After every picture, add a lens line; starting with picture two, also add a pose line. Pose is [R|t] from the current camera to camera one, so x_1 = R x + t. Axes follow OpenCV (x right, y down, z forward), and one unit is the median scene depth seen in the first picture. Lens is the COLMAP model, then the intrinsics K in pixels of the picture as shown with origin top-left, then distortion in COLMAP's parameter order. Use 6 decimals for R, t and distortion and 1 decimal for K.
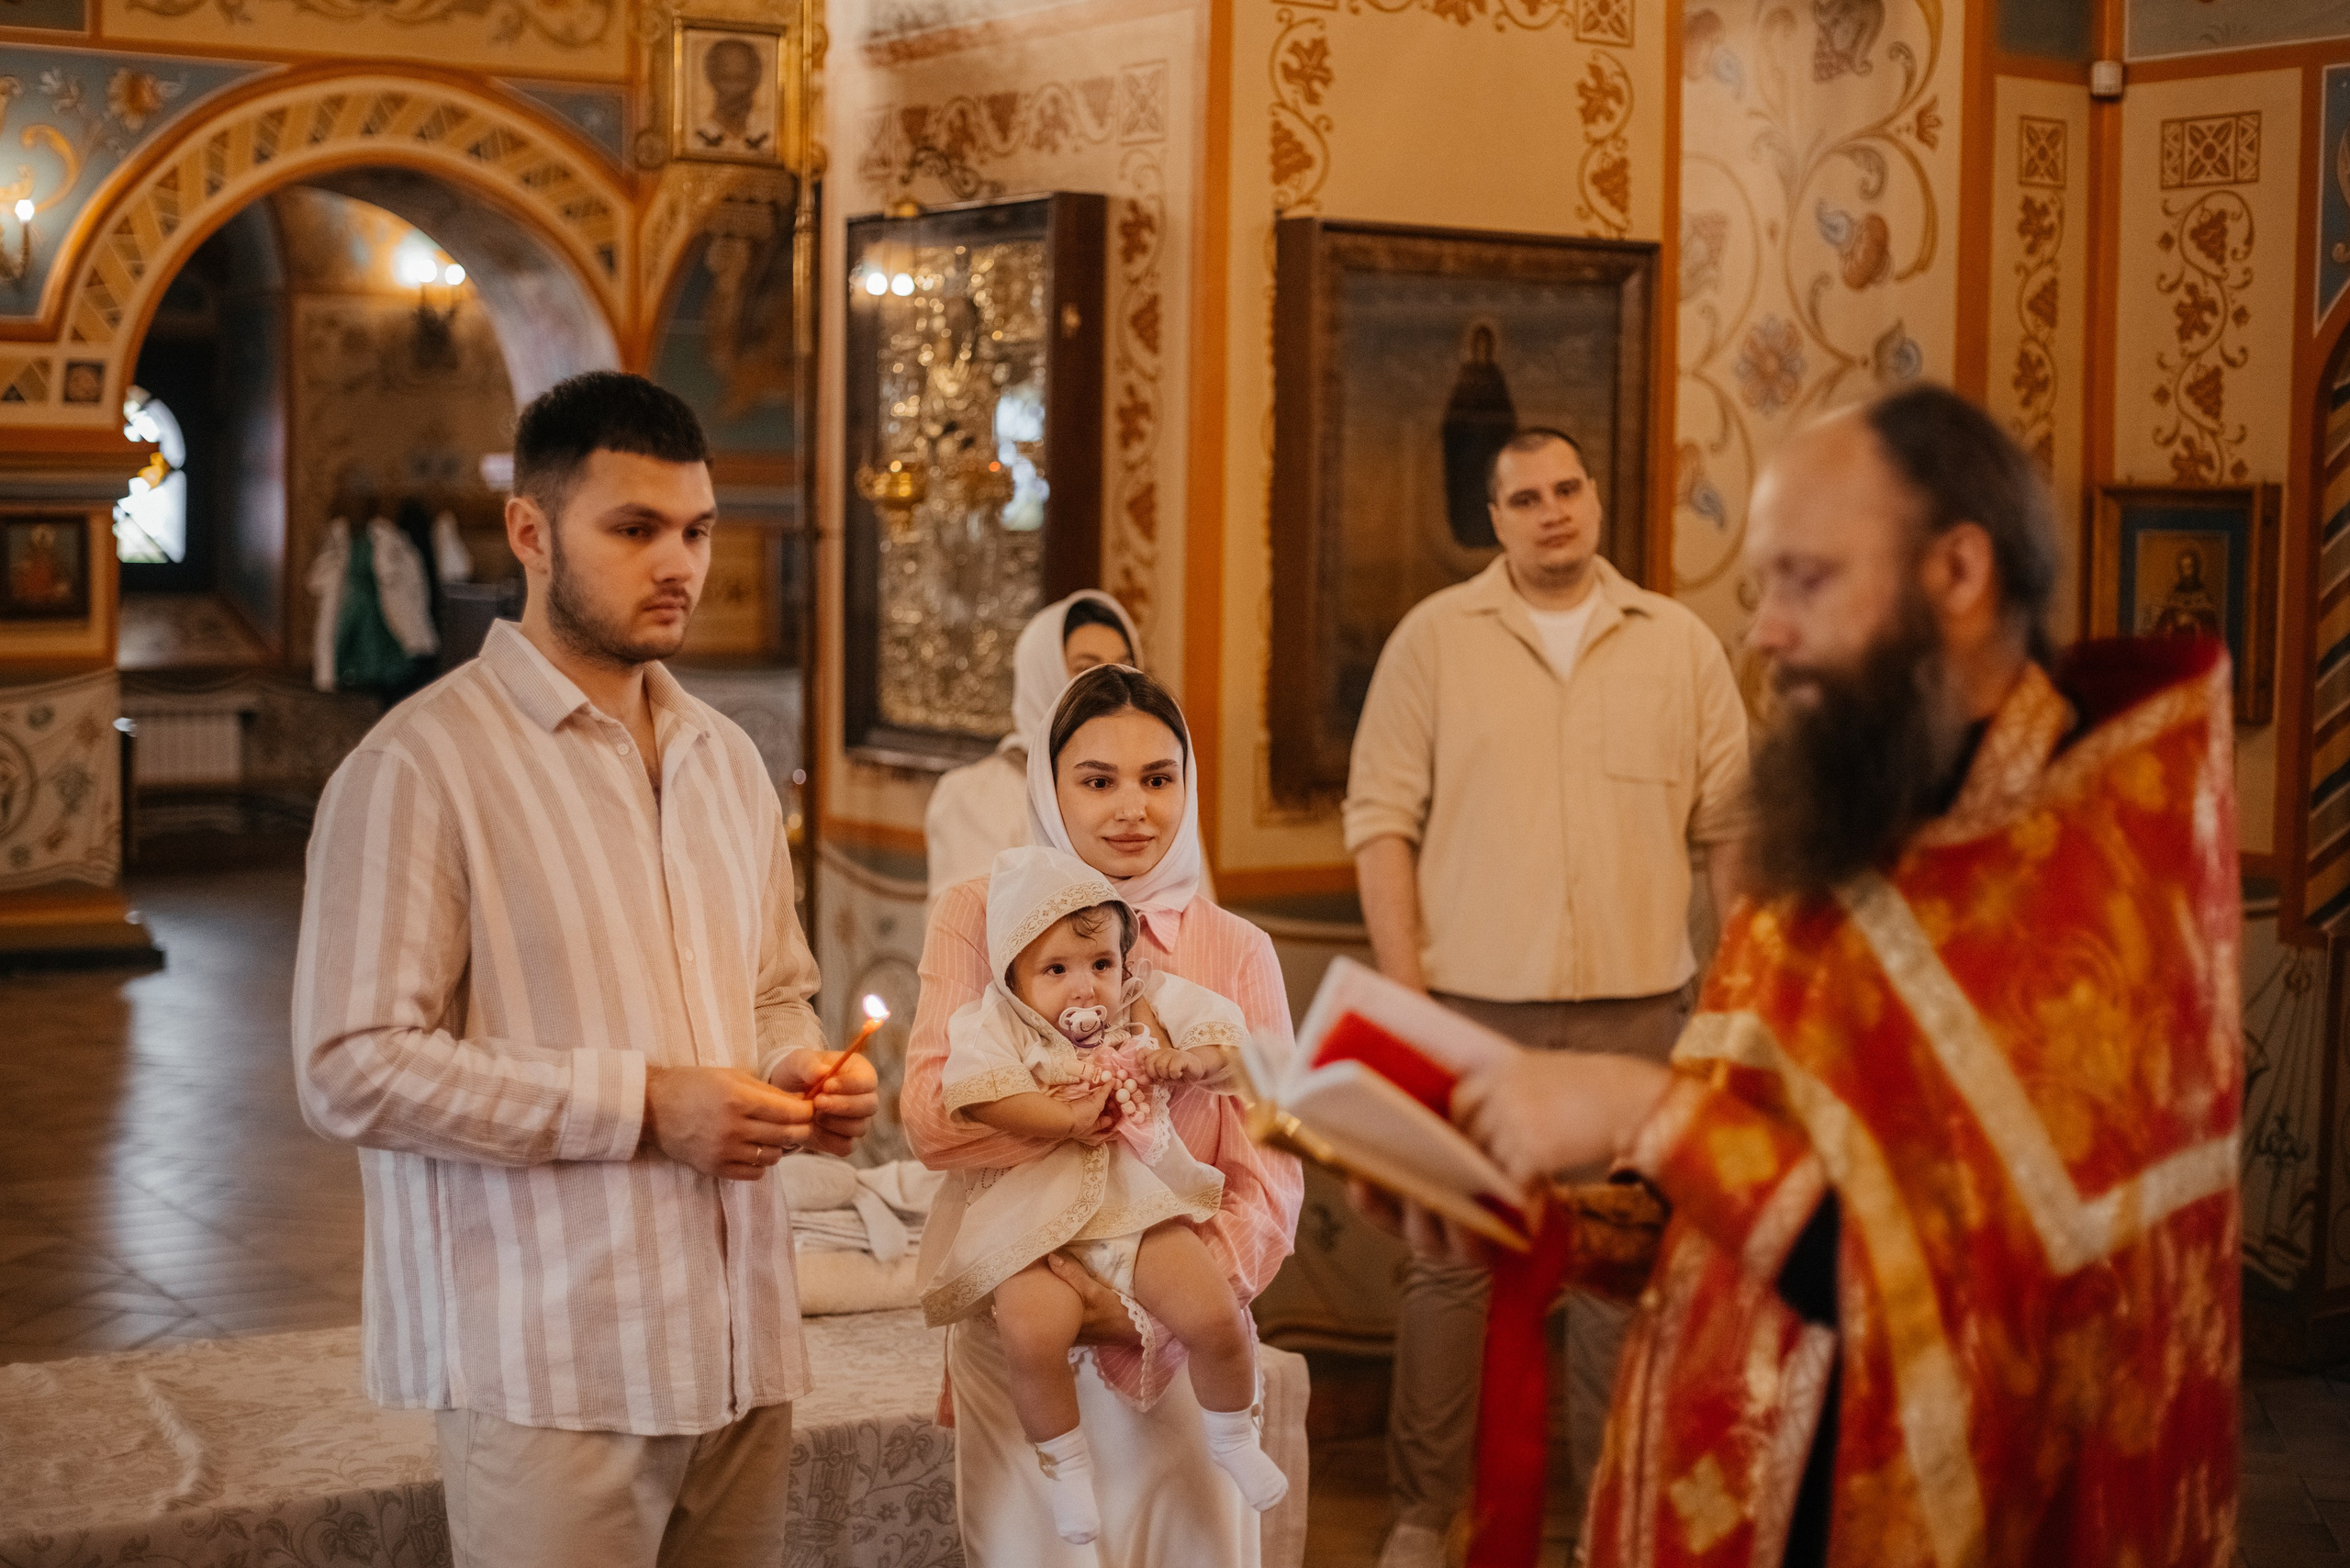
lens RADIAL K [[3397.8, 0, 1175.0], [0, 3397.8, 784.0], [0, 0, 1]] dist [-0.148300, 0.137552]
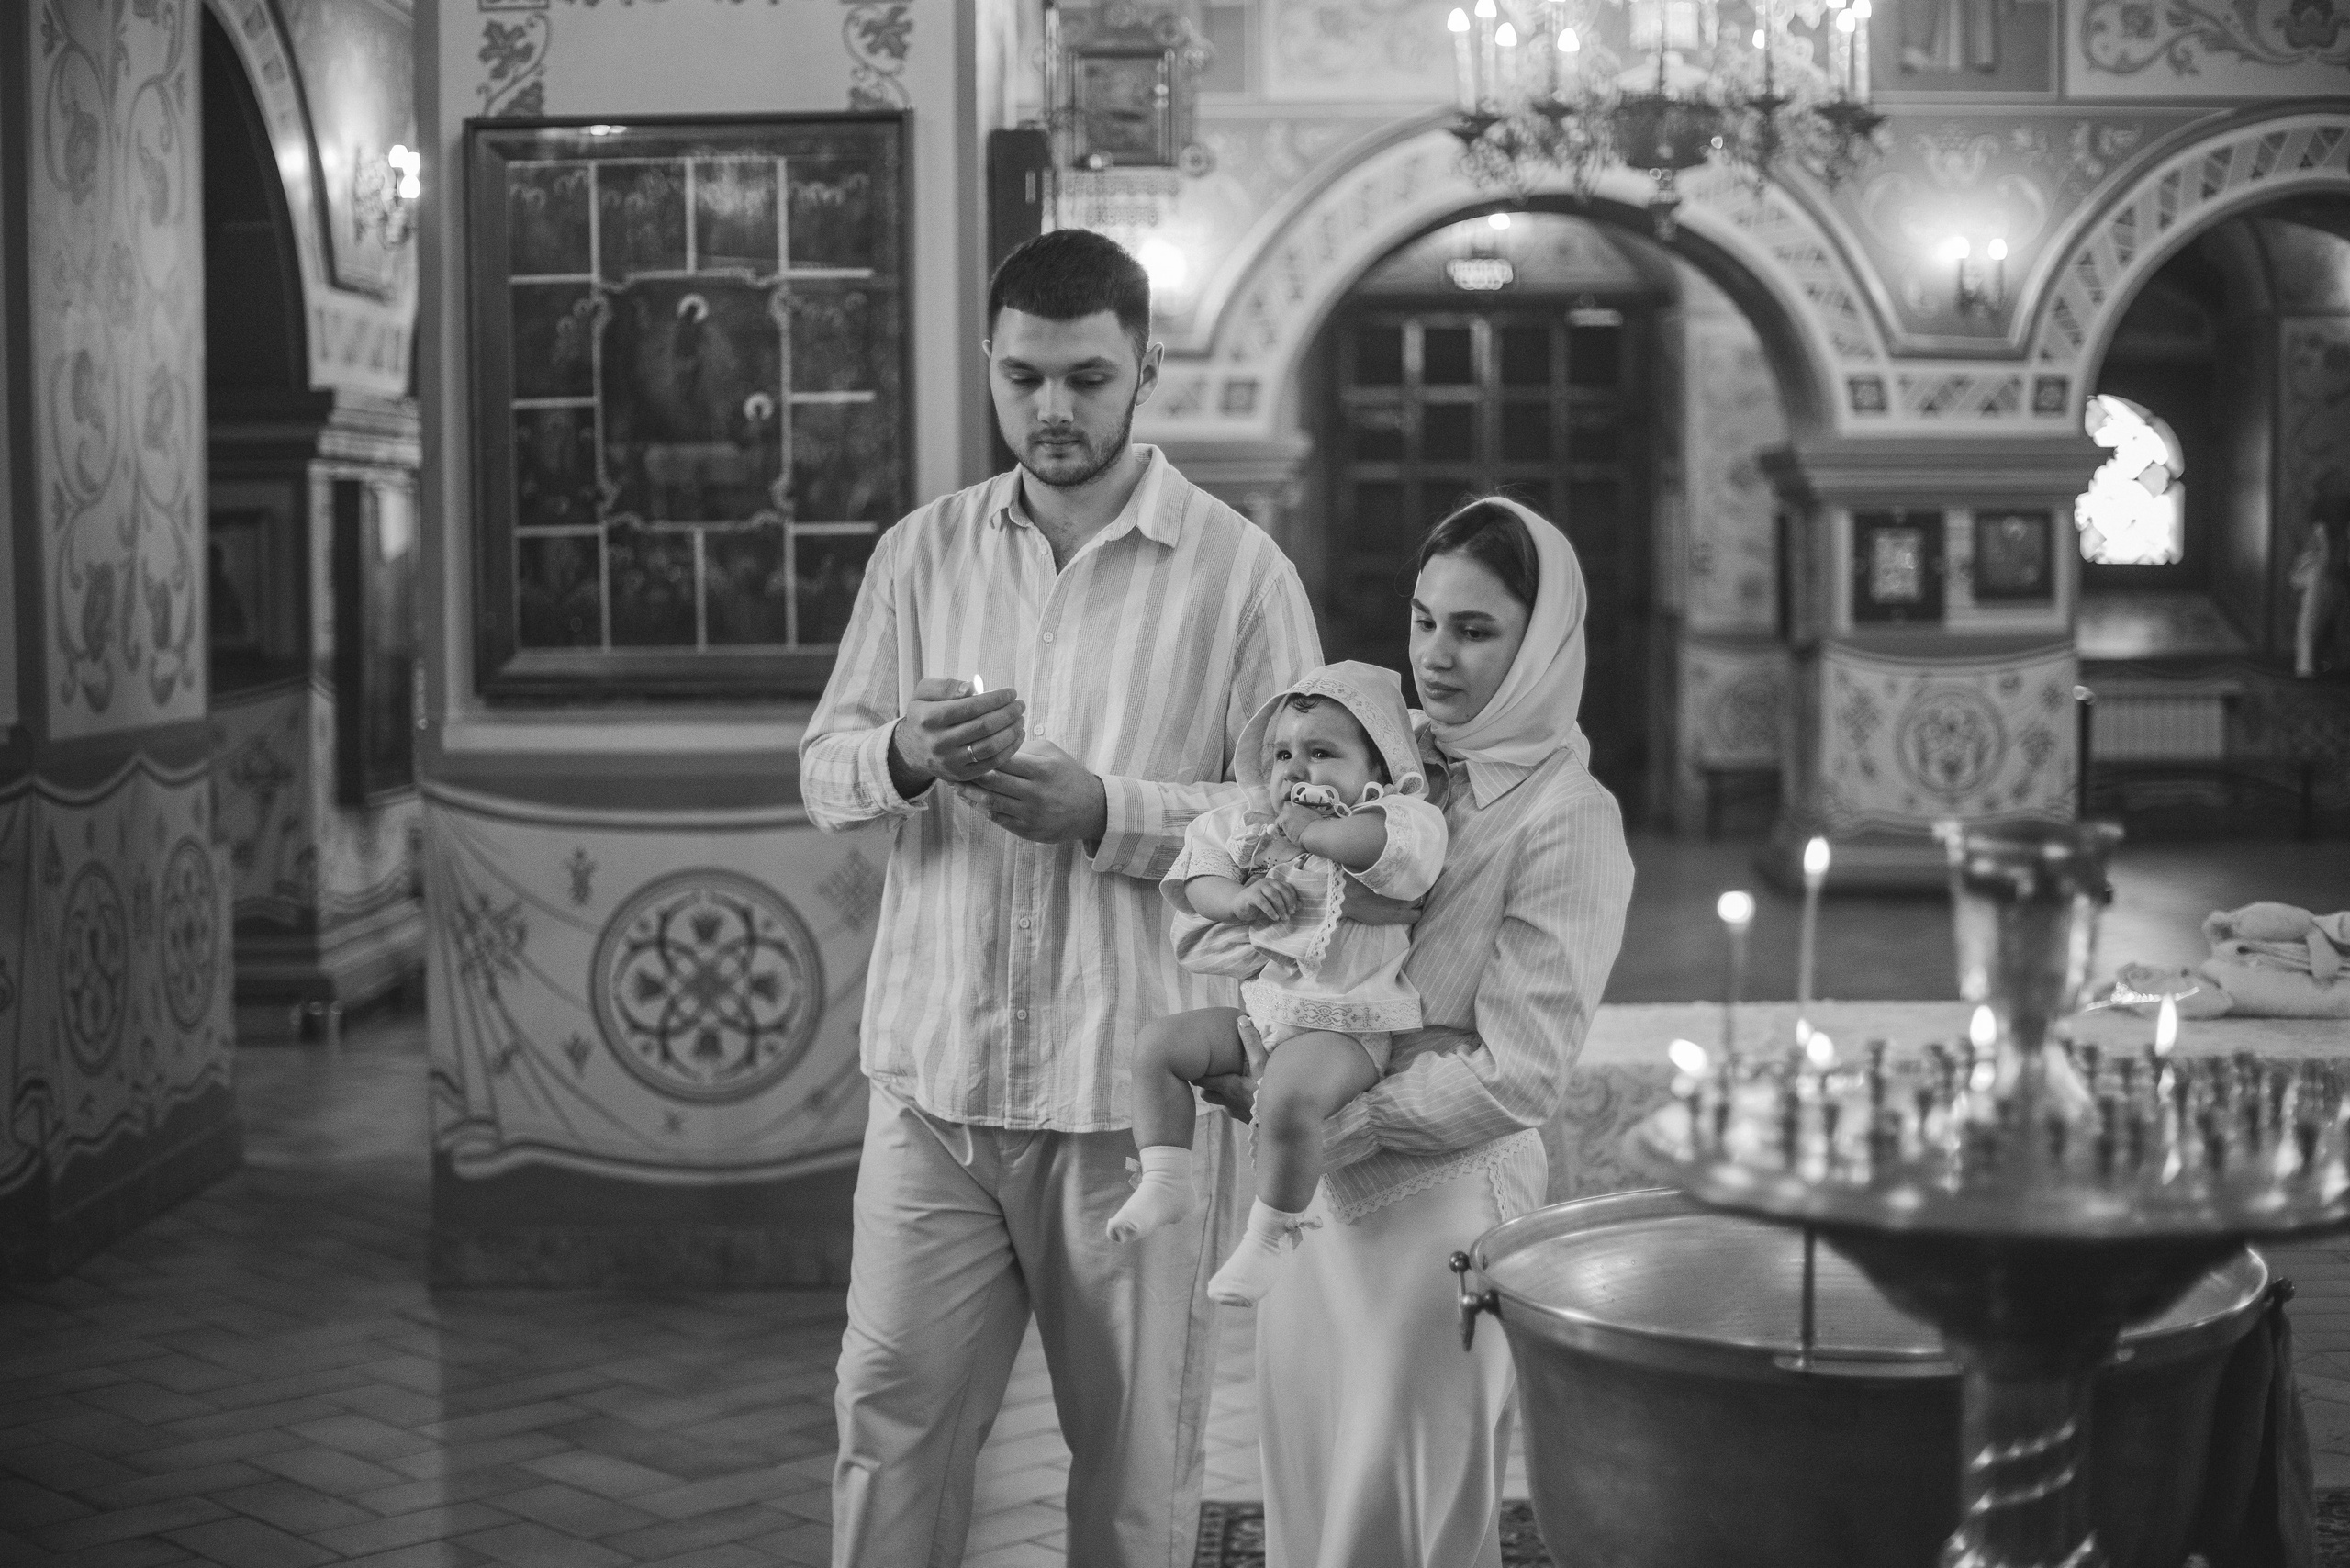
lens RADIAL K [[3397.8, 0, 1175.0], [0, 3397.8, 784.0], [0, 0, 1]] dist [-0.148300, 0.137552]
pose [[0.810619, 0.019436, -0.585251, 0.110069], [-0.027925, 0.999595, -0.005481, 0.028859], [0.584907, 0.020786, 0.810834, -0.116558]]
